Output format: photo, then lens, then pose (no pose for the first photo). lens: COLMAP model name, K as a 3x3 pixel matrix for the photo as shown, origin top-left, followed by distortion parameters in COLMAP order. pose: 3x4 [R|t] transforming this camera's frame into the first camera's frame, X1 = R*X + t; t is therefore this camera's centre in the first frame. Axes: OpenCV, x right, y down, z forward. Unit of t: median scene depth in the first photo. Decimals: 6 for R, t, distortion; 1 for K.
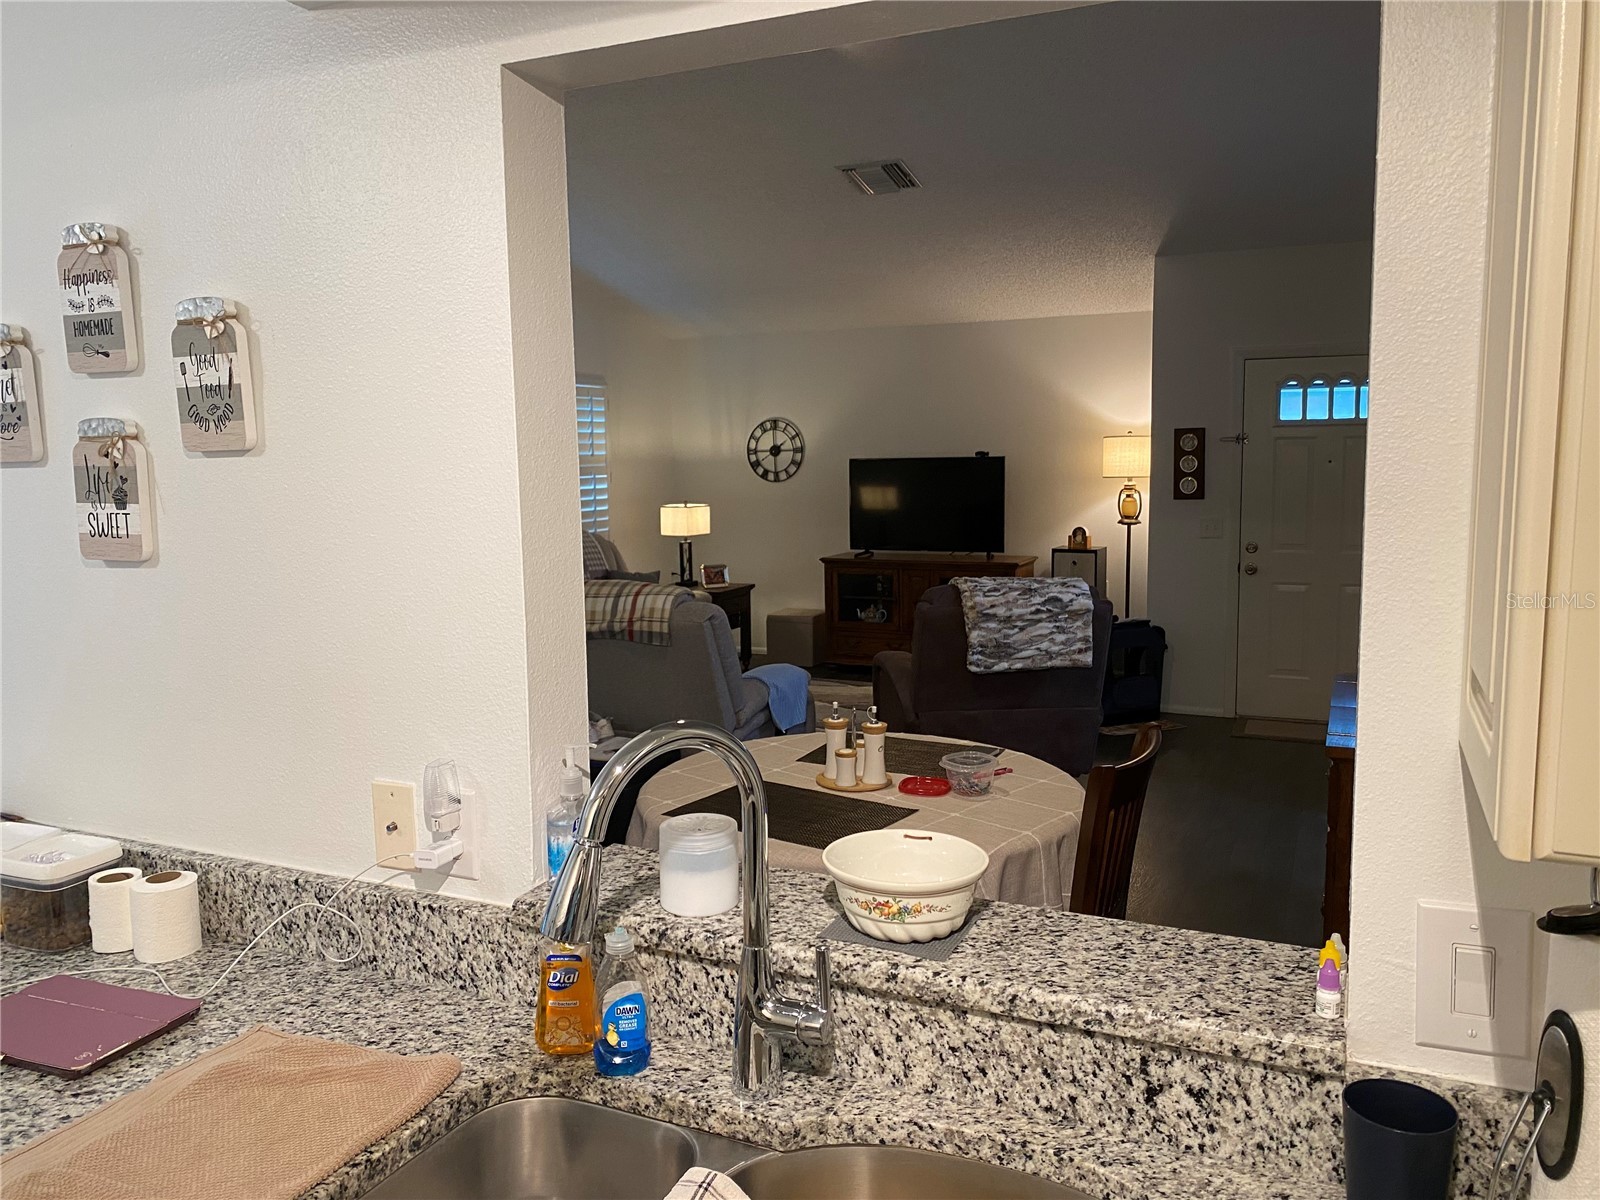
lens RADIAL K [[1235.2, 0, 812.9], [0, 1235.2, 589.3], [0, 0, 1]] dist [0.072275, -0.127253]
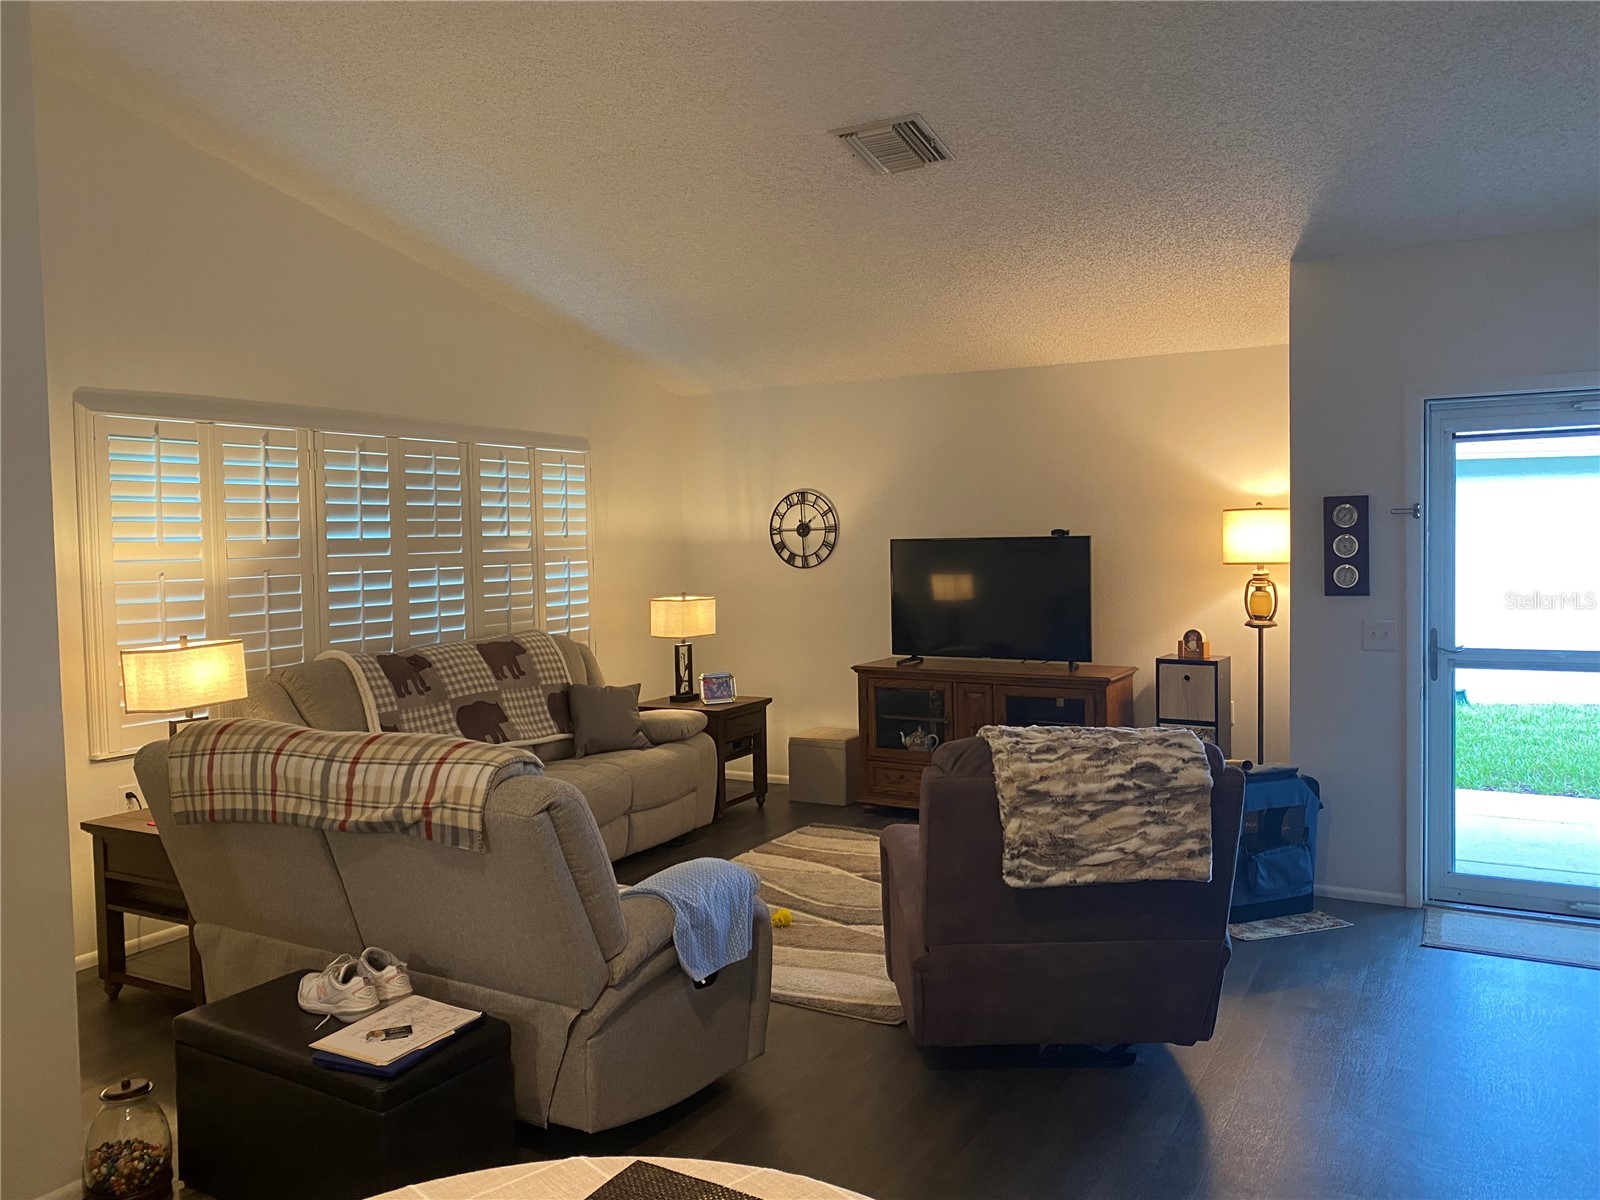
lens RADIAL K [[1235.2, 0, 812.9], [0, 1235.2, 589.3], [0, 0, 1]] dist [0.072275, -0.127253]
pose [[0.996212, -0.000473, -0.086957, 0.056693], [-0.005265, 0.997822, -0.065748, -0.025403], [0.086799, 0.065957, 0.994040, 0.250815]]
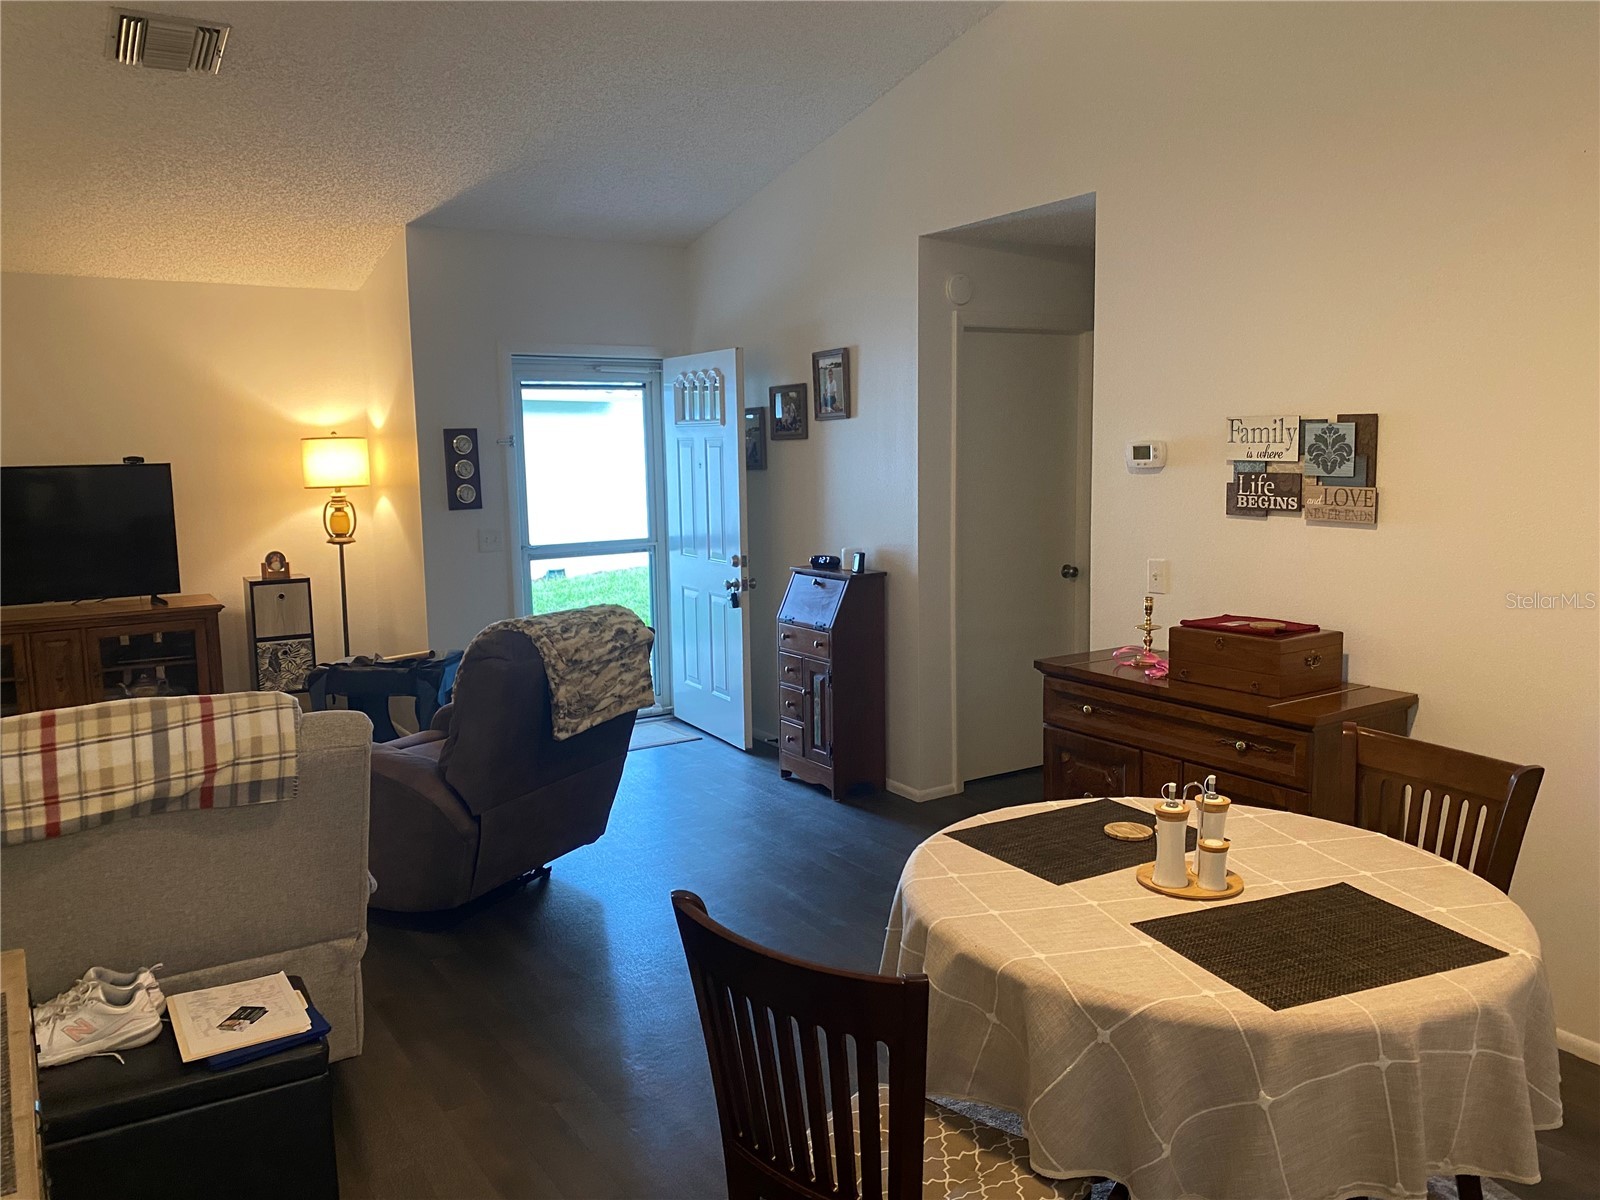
lens RADIAL K [[1235.2, 0, 812.9], [0, 1235.2, 589.3], [0, 0, 1]] dist [0.072275, -0.127253]
pose [[0.533154, -0.099380, 0.840161, -0.276764], [0.106018, 0.993097, 0.050192, -0.031262], [-0.839349, 0.062312, 0.540010, 0.301194]]
